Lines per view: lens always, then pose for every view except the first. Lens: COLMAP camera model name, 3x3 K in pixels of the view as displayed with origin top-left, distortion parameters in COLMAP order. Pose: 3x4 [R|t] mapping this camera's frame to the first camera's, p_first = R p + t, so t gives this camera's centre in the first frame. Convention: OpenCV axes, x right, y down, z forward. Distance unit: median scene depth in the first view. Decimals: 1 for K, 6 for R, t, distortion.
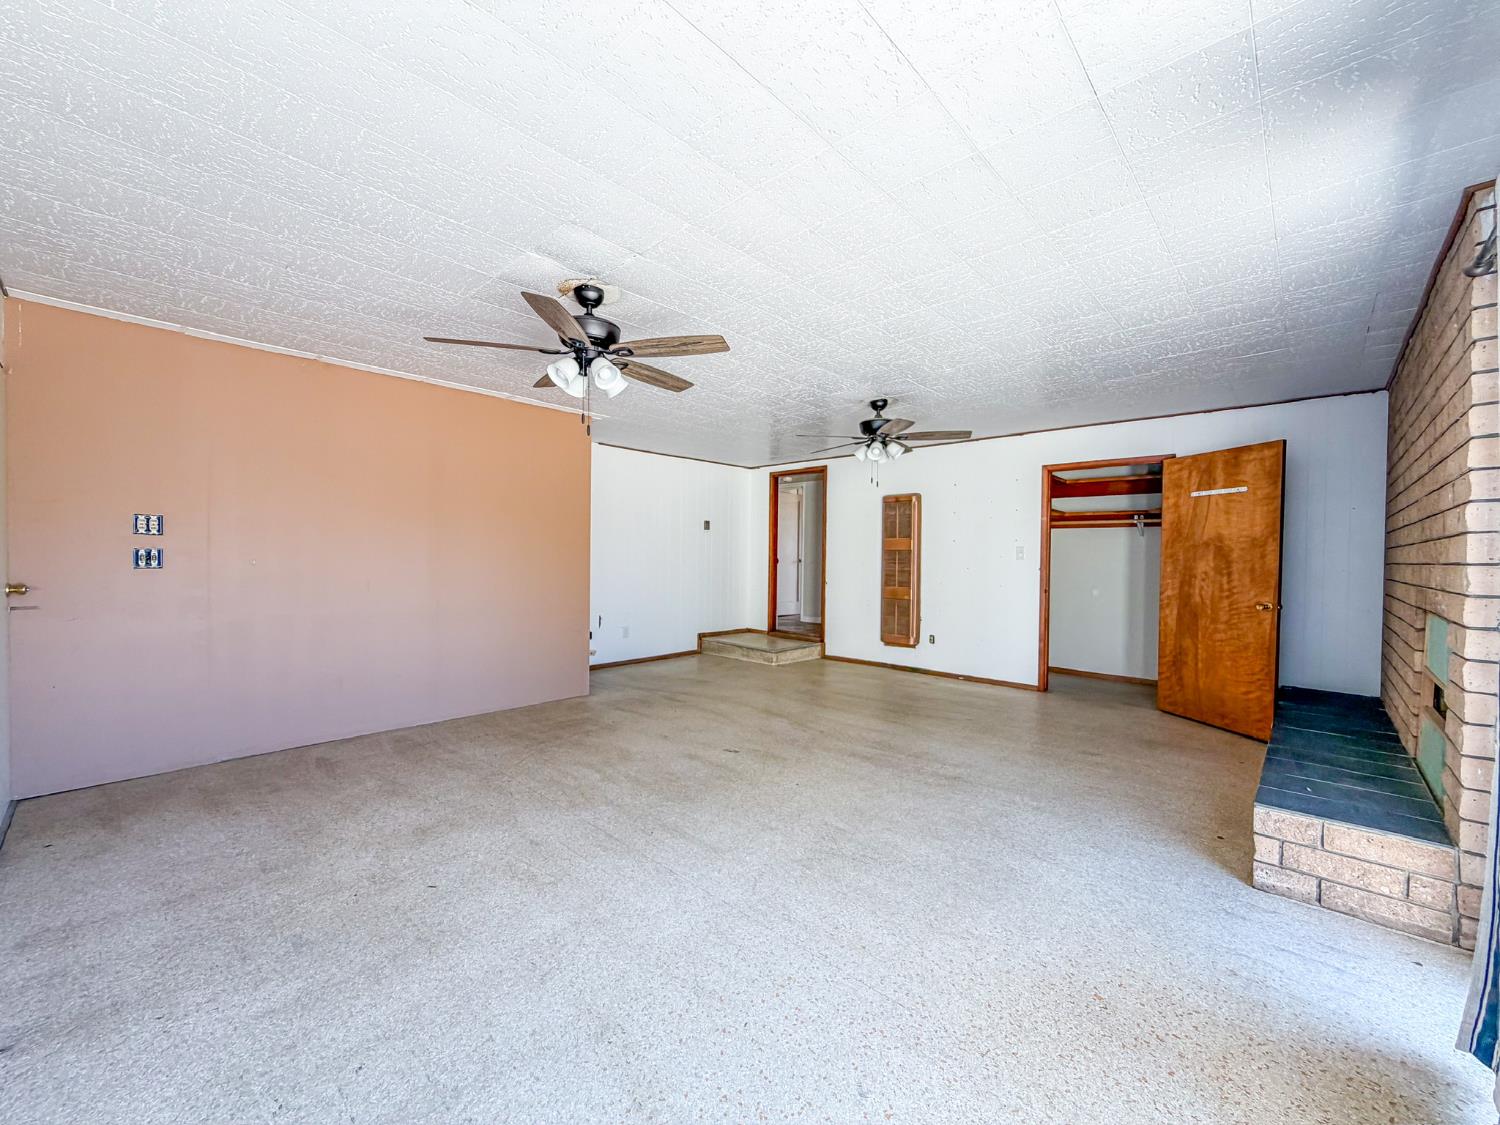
lens RADIAL K [[598.3, 0, 752.7], [0, 598.3, 563.0], [0, 0, 1]] dist [-0.001665, 0.000722]
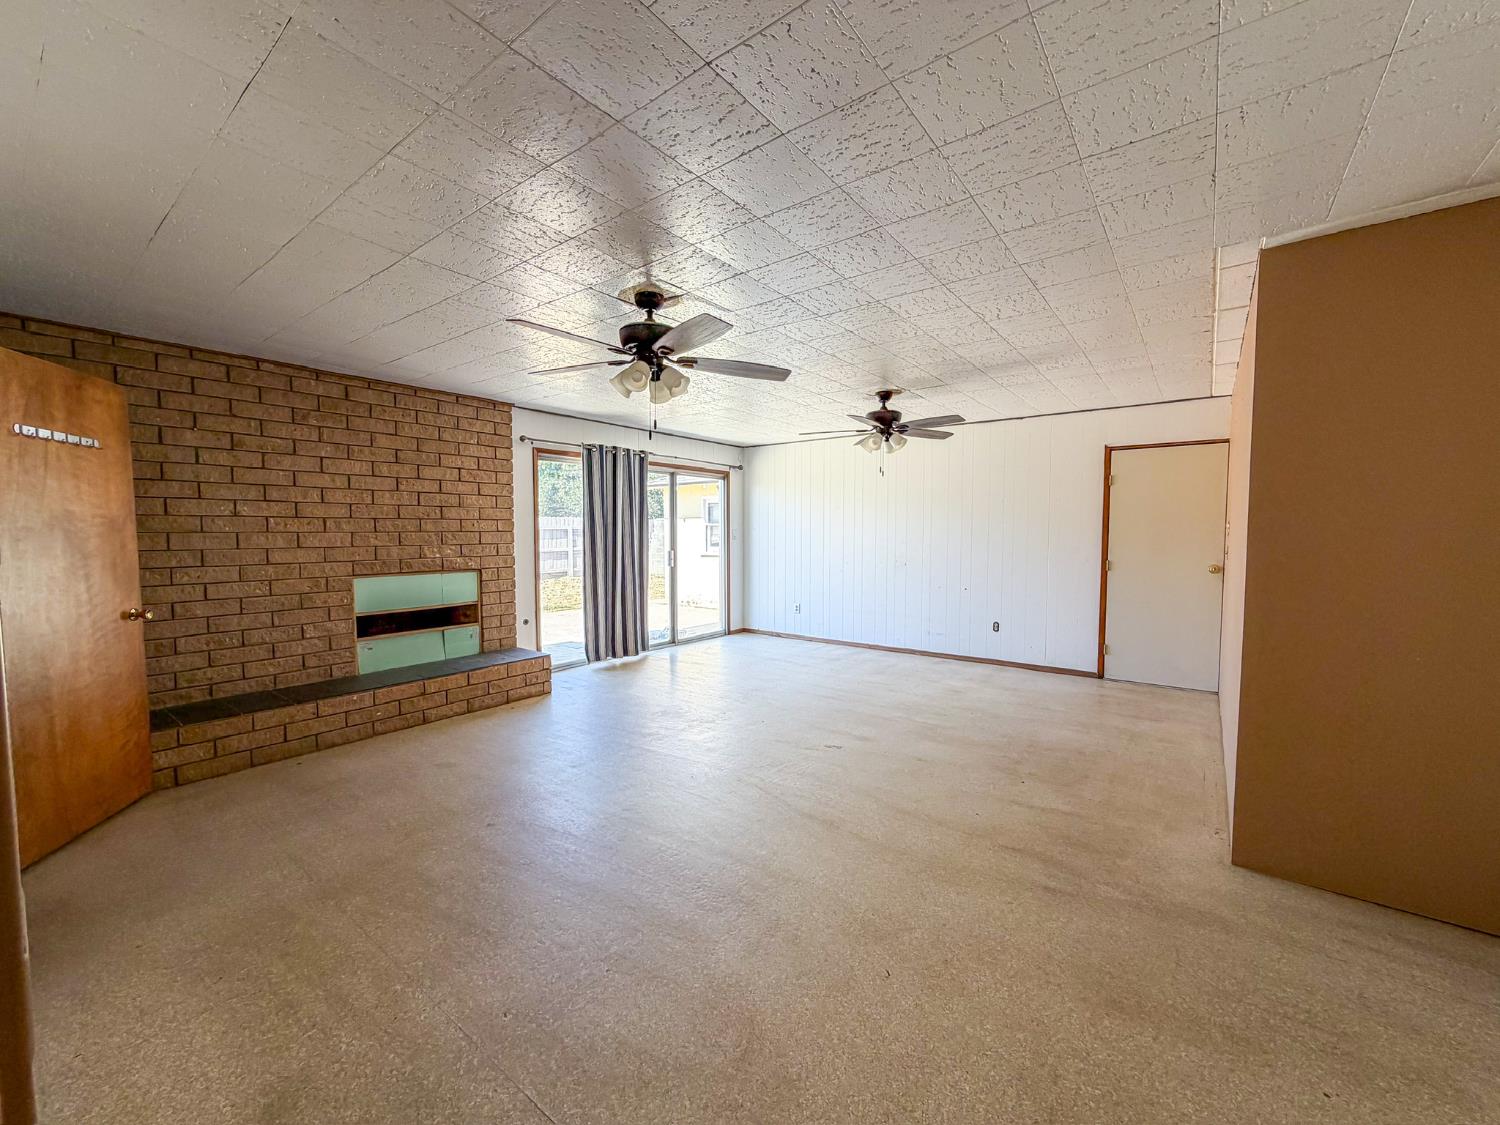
lens RADIAL K [[598.3, 0, 750.1], [0, 598.3, 564.3], [0, 0, 1]] dist [-0.001665, 0.000722]
pose [[-0.995092, -0.006976, -0.098713, 0.198821], [-0.013976, 0.997421, 0.070404, -0.053934], [0.097967, 0.071438, -0.992622, 1.927051]]
